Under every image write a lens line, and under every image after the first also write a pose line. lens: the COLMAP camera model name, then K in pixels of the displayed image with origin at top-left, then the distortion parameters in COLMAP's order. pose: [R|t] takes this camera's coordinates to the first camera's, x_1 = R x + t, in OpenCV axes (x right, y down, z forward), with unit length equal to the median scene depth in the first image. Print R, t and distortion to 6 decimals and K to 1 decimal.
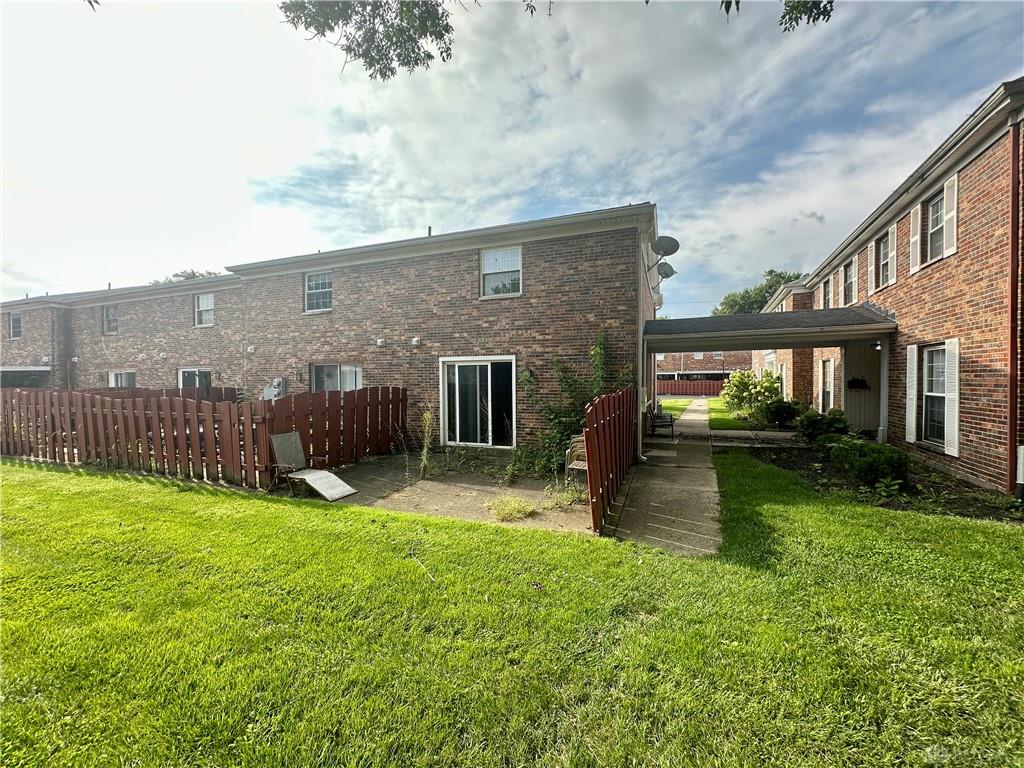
lens RADIAL K [[410.5, 0, 507.8], [0, 410.5, 384.5], [0, 0, 1]] dist [-0.001833, 0.000198]
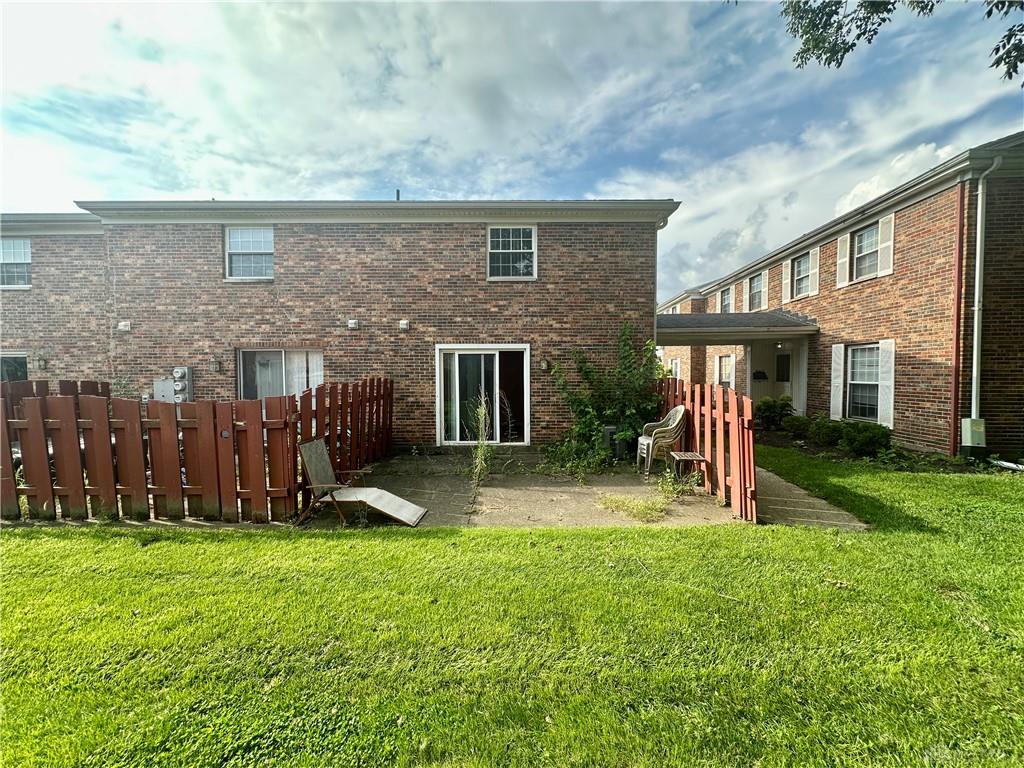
lens RADIAL K [[410.5, 0, 507.8], [0, 410.5, 384.5], [0, 0, 1]] dist [-0.001833, 0.000198]
pose [[0.931746, -0.007994, 0.363022, -0.331758], [0.002571, 0.999878, 0.015419, 0.005447], [-0.363101, -0.013433, 0.931653, 0.138812]]
